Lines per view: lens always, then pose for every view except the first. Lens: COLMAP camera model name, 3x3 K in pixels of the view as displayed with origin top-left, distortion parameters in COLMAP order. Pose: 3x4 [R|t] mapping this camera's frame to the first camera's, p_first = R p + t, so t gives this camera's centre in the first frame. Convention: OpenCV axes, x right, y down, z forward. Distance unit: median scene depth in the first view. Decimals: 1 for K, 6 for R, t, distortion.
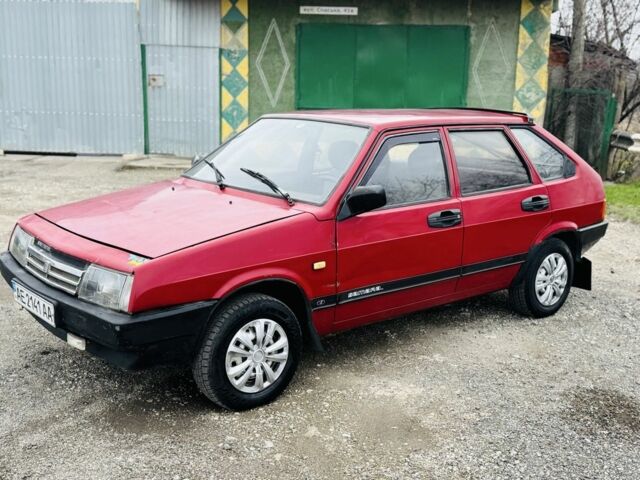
lens RADIAL K [[742.9, 0, 320.0], [0, 742.9, 240.0], [0, 0, 1]] dist [0.070880, -0.033105]
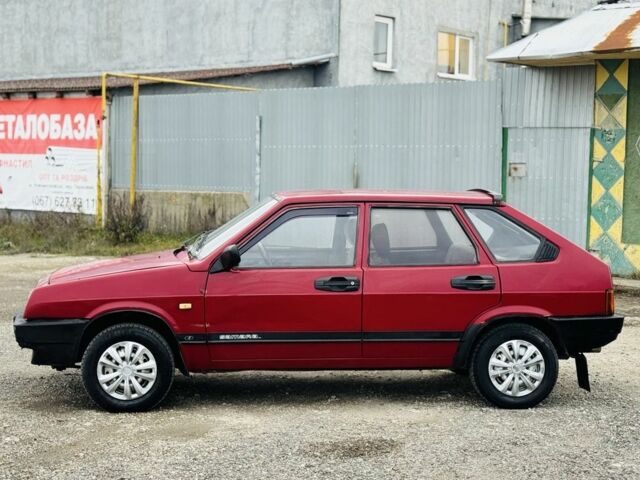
lens RADIAL K [[1078.2, 0, 320.0], [0, 1078.2, 240.0], [0, 0, 1]] dist [0.130106, 0.063115]
pose [[0.838988, 0.027695, -0.543445, 0.832008], [-0.108209, 0.987249, -0.116745, 0.079315], [0.533282, 0.156753, 0.831287, -0.287330]]
